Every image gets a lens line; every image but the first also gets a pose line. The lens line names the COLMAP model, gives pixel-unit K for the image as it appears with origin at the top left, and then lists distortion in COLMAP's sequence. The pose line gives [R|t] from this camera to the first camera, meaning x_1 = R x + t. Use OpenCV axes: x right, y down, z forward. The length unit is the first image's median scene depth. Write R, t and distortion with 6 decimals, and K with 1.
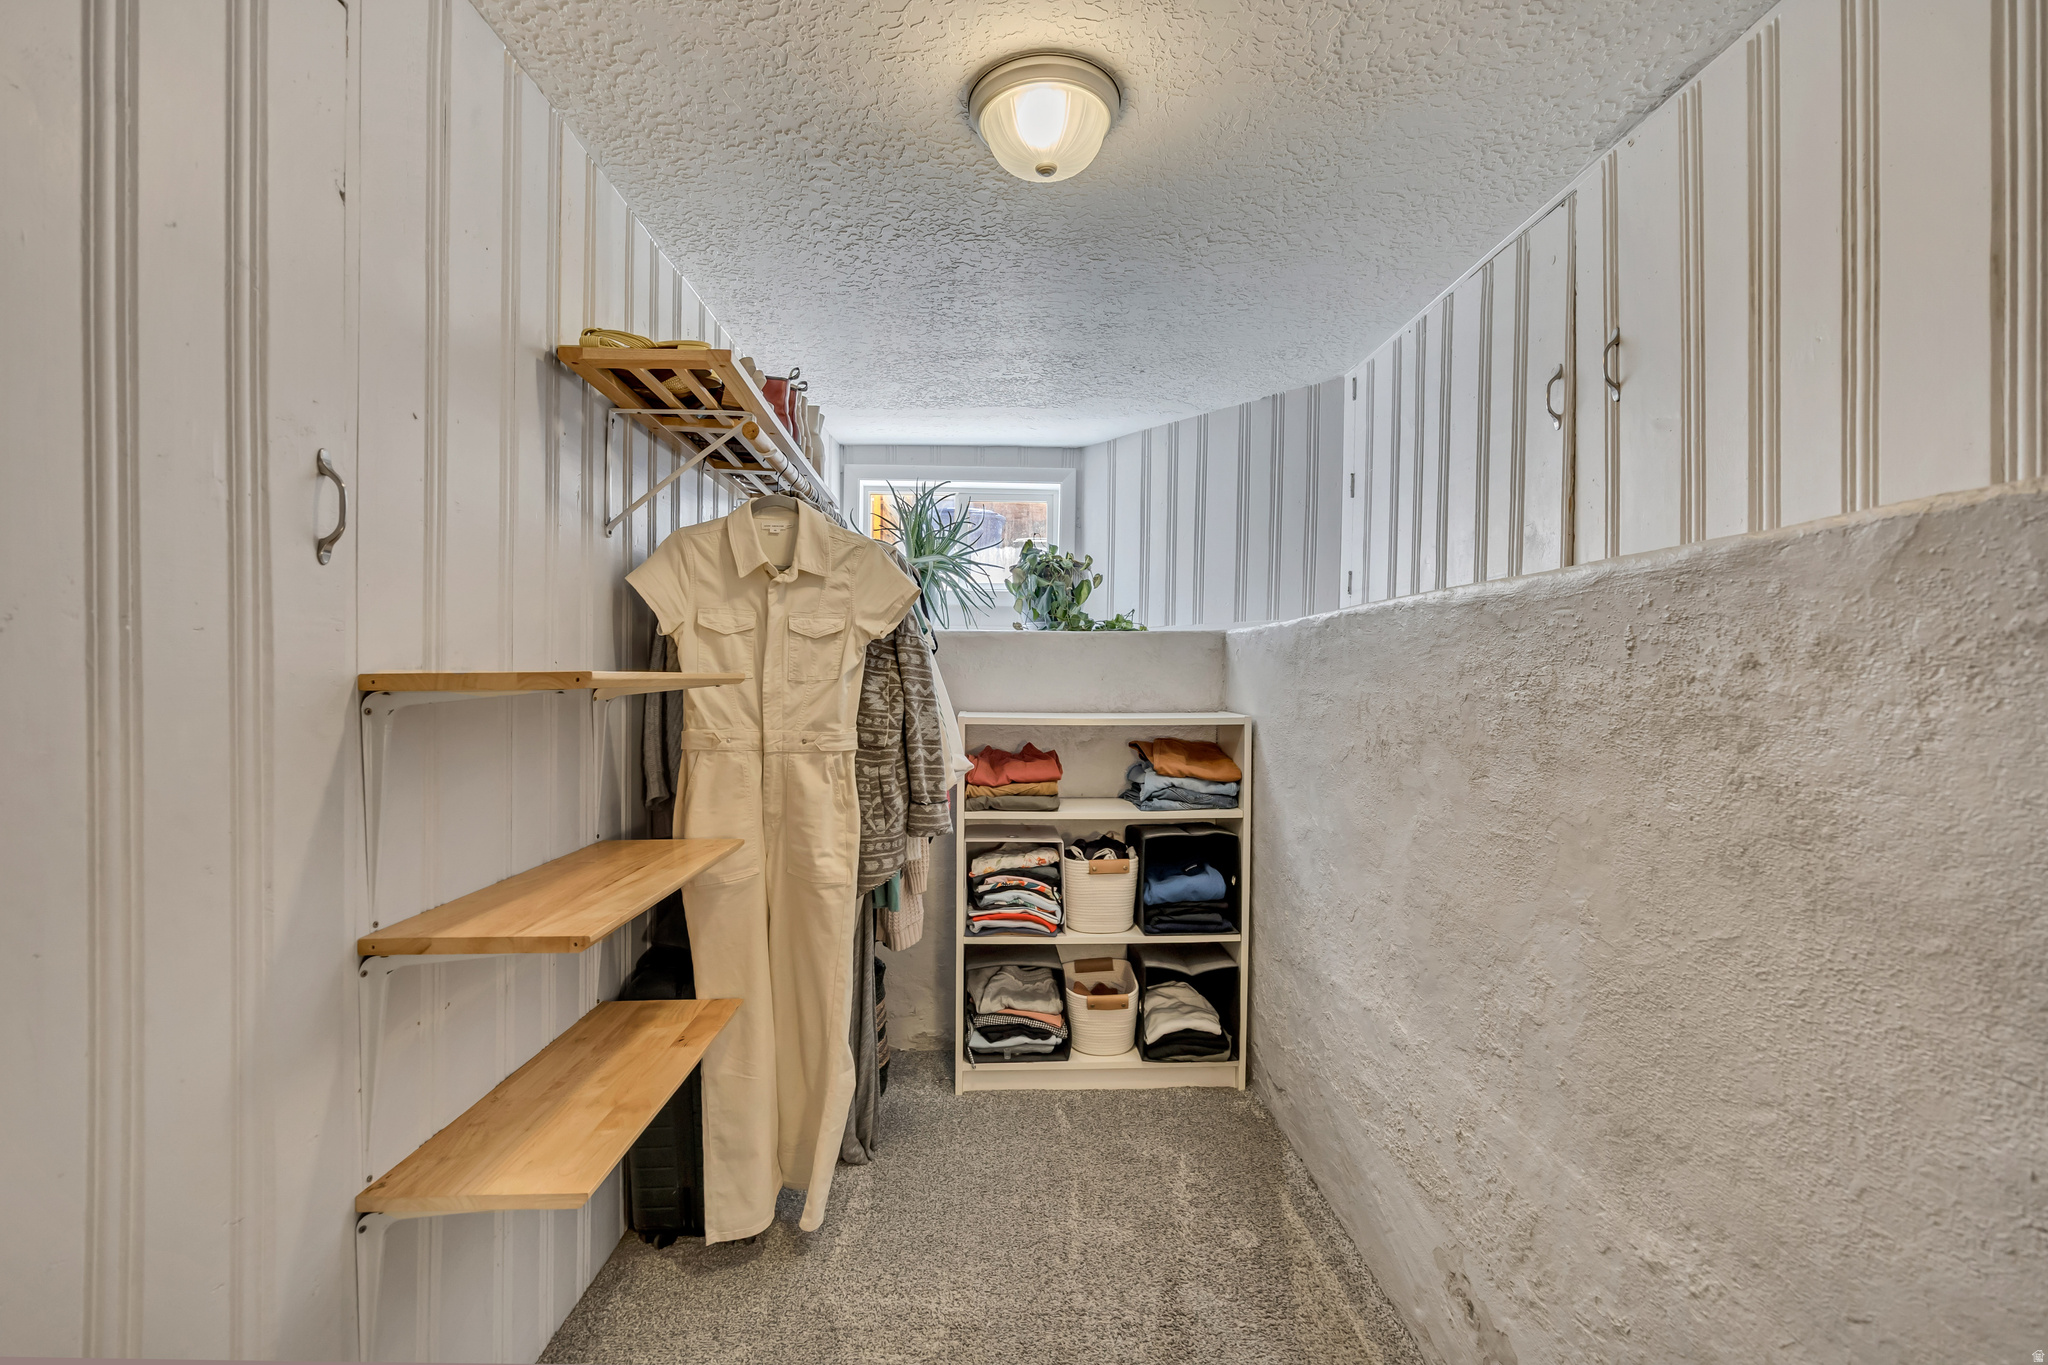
lens RADIAL K [[917.8, 0, 1028.7], [0, 917.8, 678.6], [0, 0, 1]] dist [-0.008424, -0.000163]
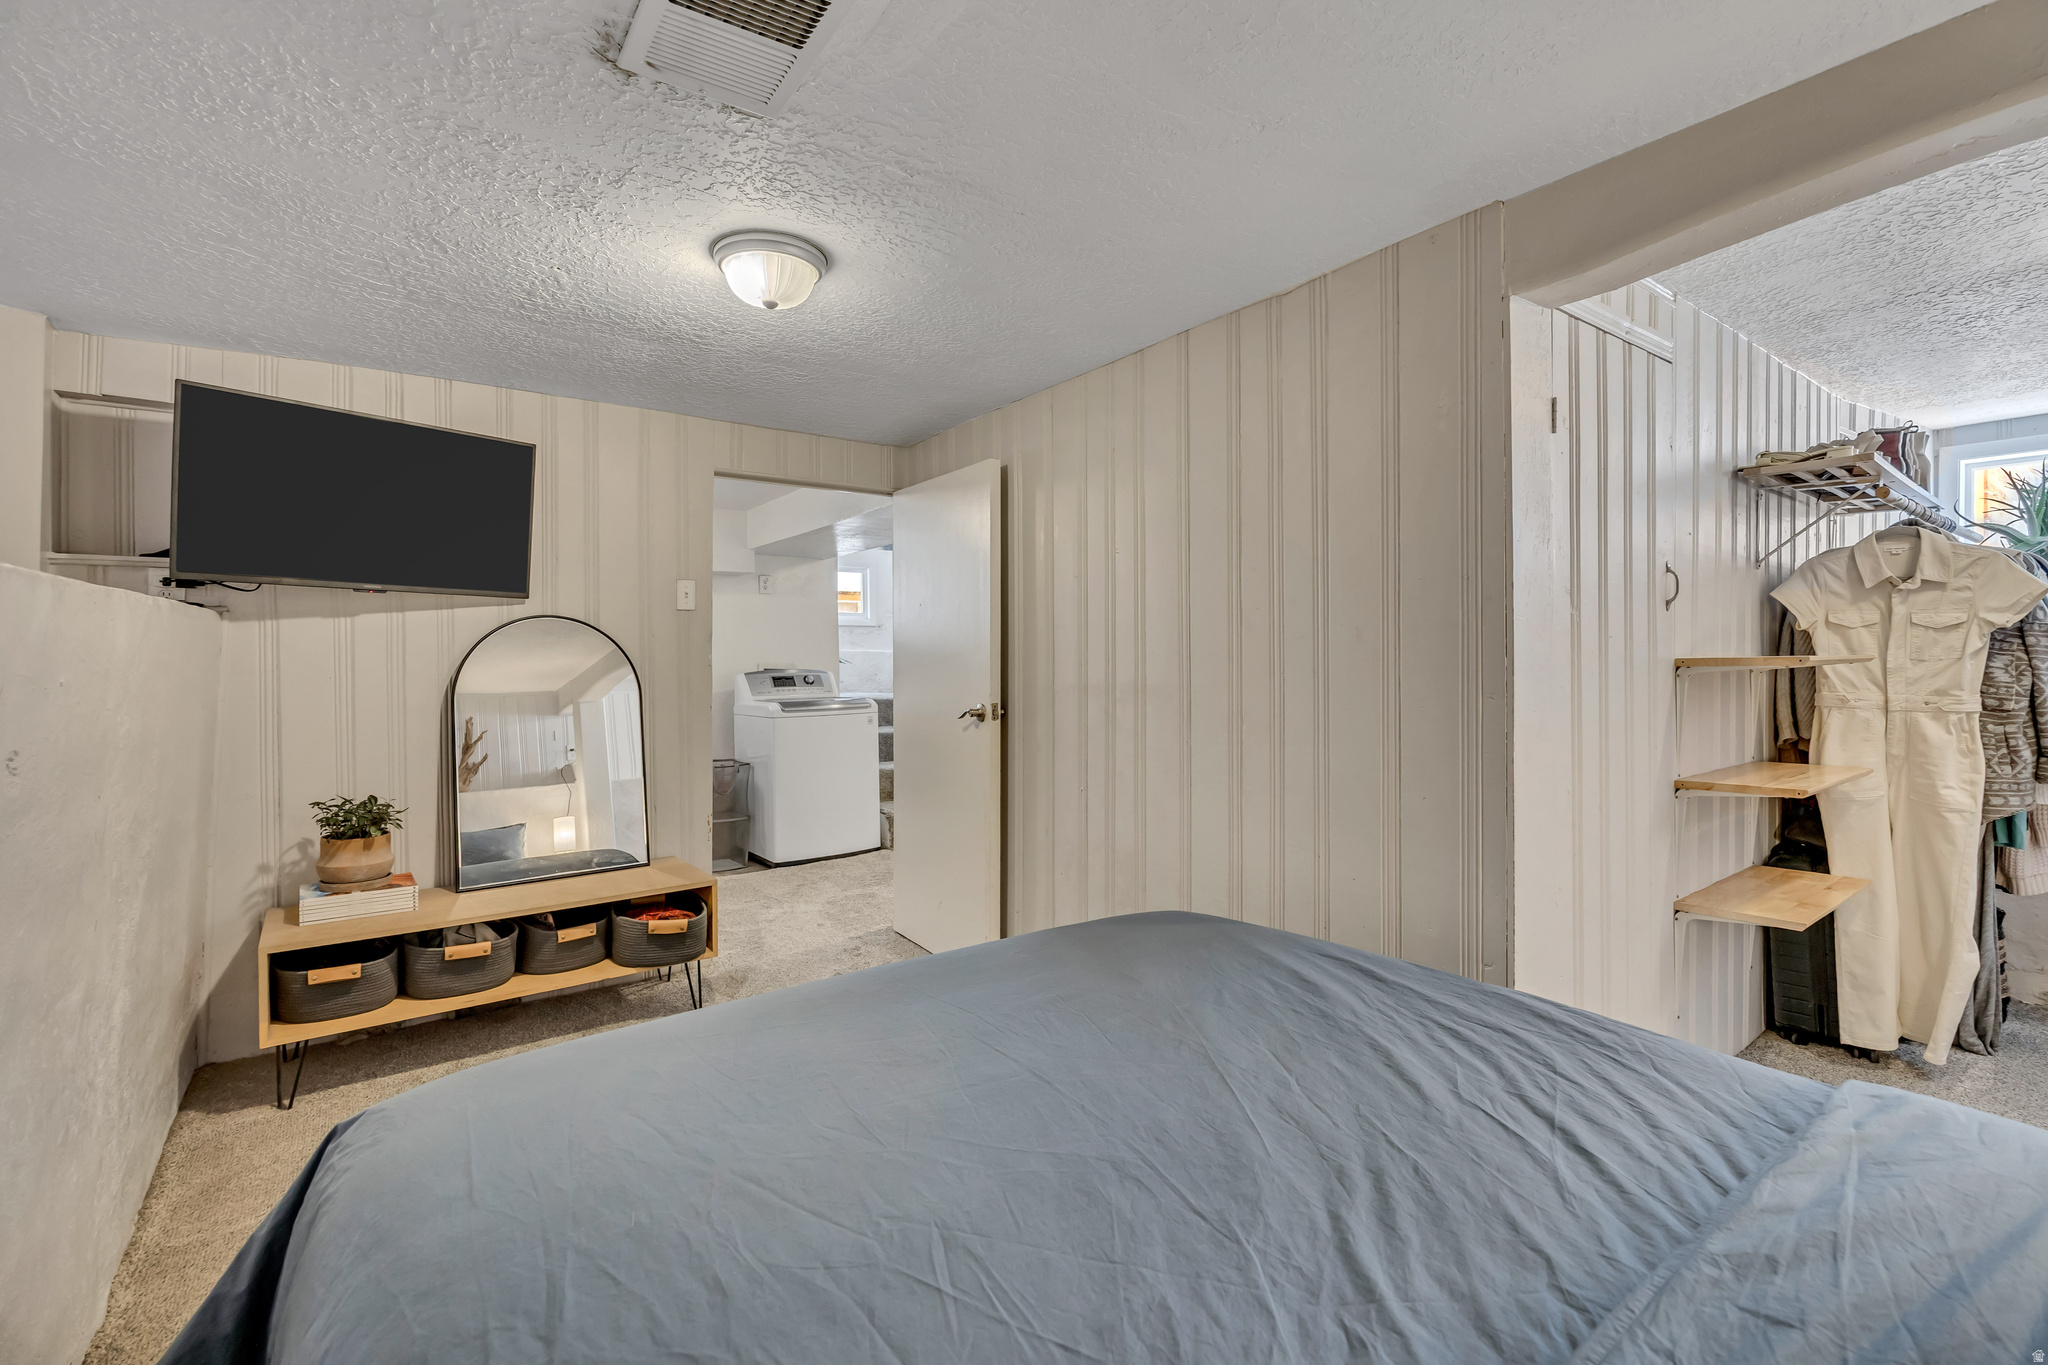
lens RADIAL K [[927.6, 0, 1026.3], [0, 927.6, 660.6], [0, 0, 1]] dist [-0.001875, -0.000684]
pose [[0.583386, -0.003336, -0.812188, 0.094138], [0.009799, 0.999948, 0.002931, -0.013227], [0.812136, -0.009669, 0.583389, -0.903849]]
